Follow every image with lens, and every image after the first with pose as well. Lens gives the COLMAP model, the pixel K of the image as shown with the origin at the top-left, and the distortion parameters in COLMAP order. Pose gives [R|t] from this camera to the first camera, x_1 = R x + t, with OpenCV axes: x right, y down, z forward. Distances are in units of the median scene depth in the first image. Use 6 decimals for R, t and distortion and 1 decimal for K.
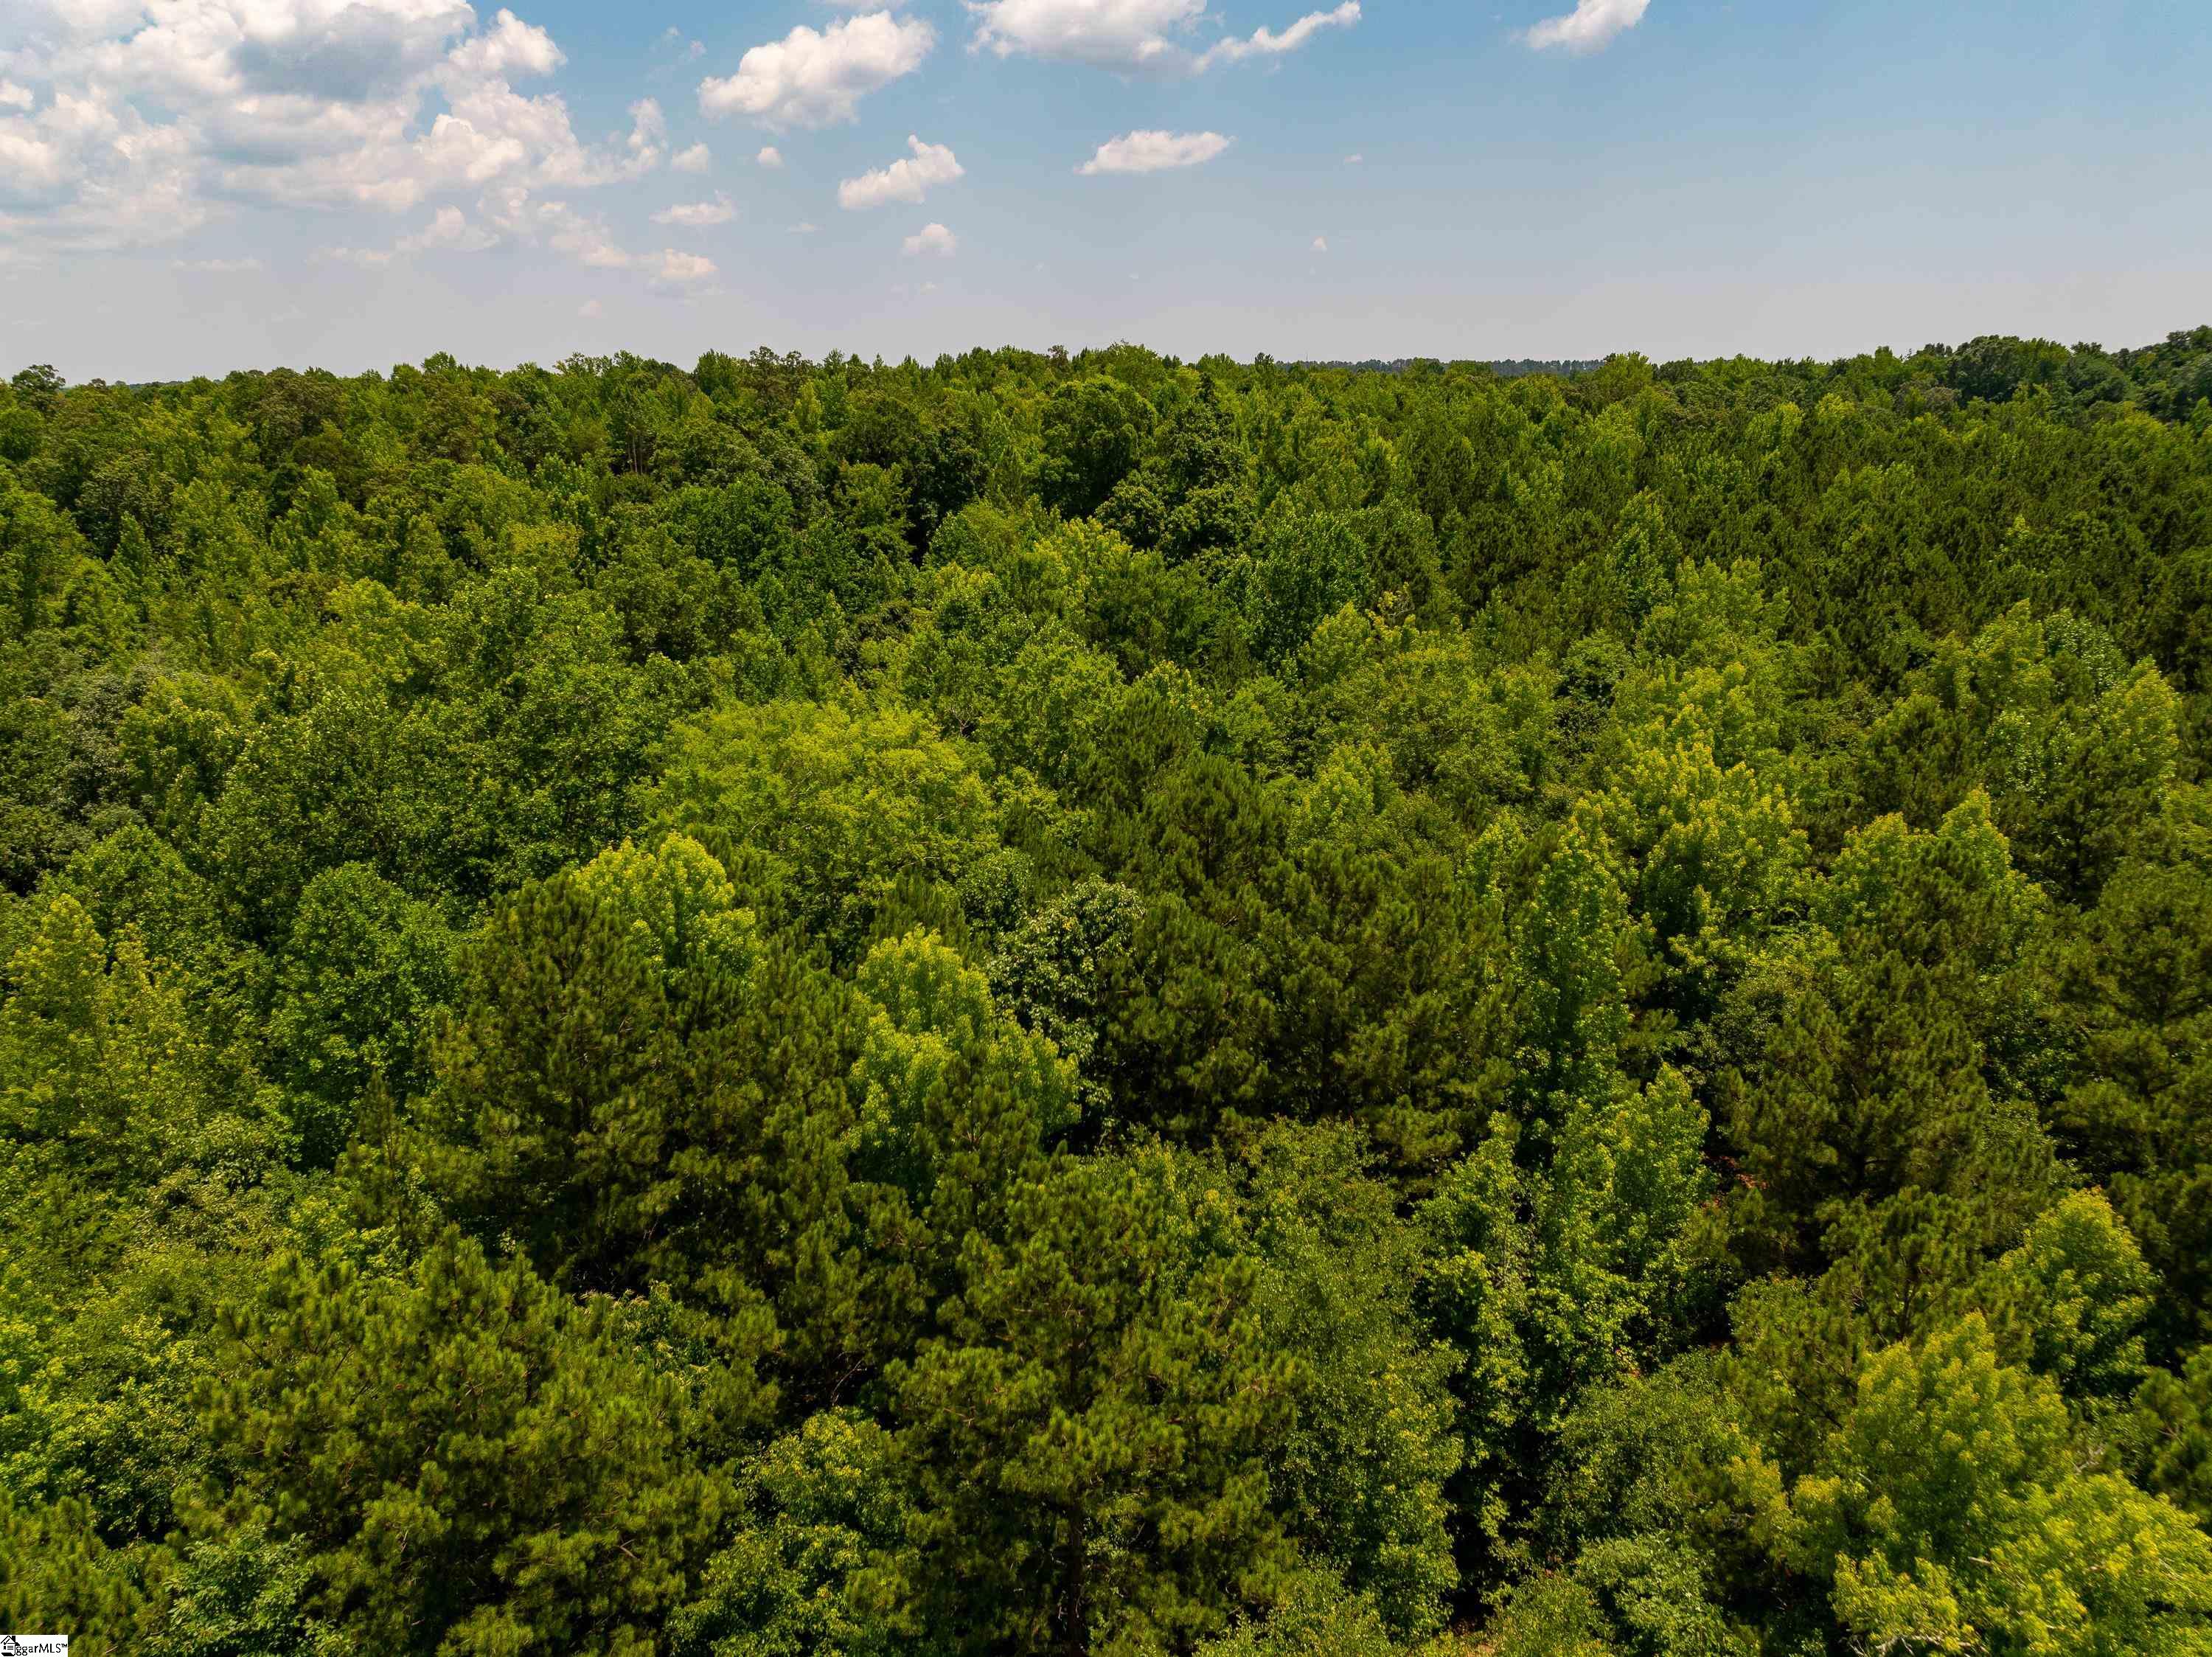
lens RADIAL K [[1546.0, 0, 1119.0], [0, 1546.0, 816.1], [0, 0, 1]] dist [-0.044637, 0.006821]
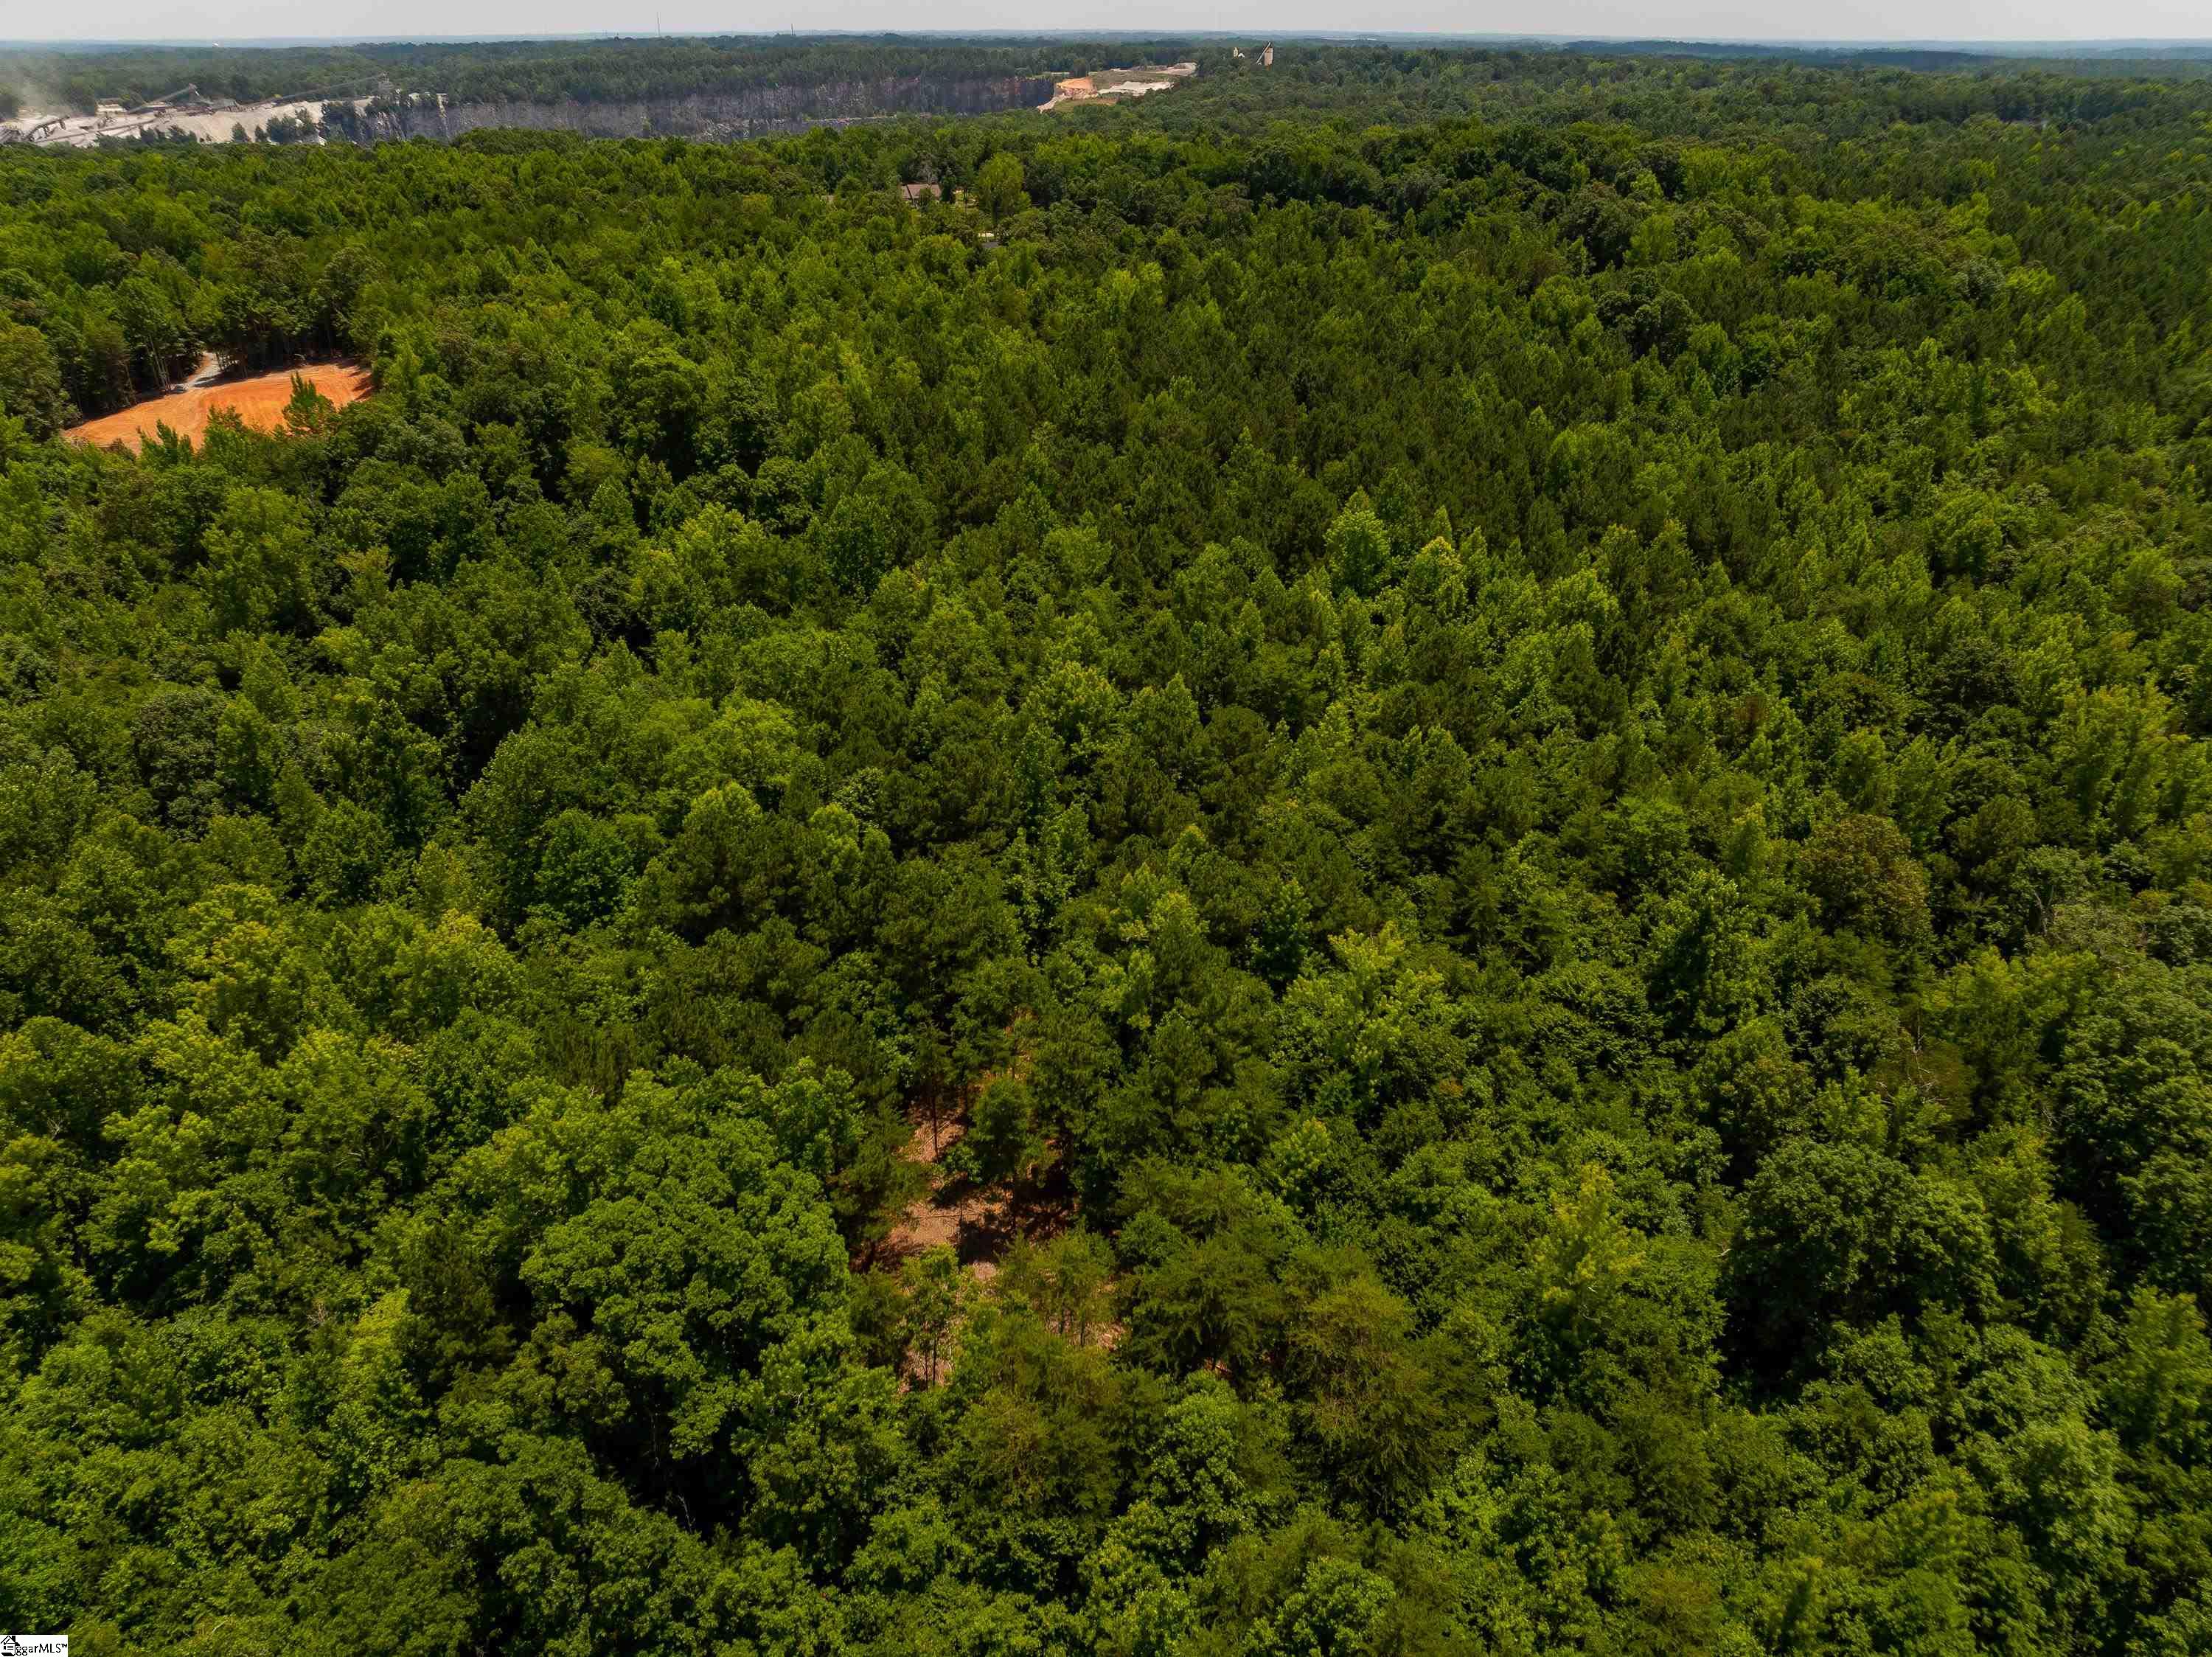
lens RADIAL K [[1546.0, 0, 1106.4], [0, 1546.0, 830.9], [0, 0, 1]] dist [-0.044637, 0.006821]
pose [[0.930573, -0.173149, 0.322572, -0.538491], [0.101876, 0.968760, 0.226111, -0.440781], [-0.351646, -0.177551, 0.919142, -1.725366]]
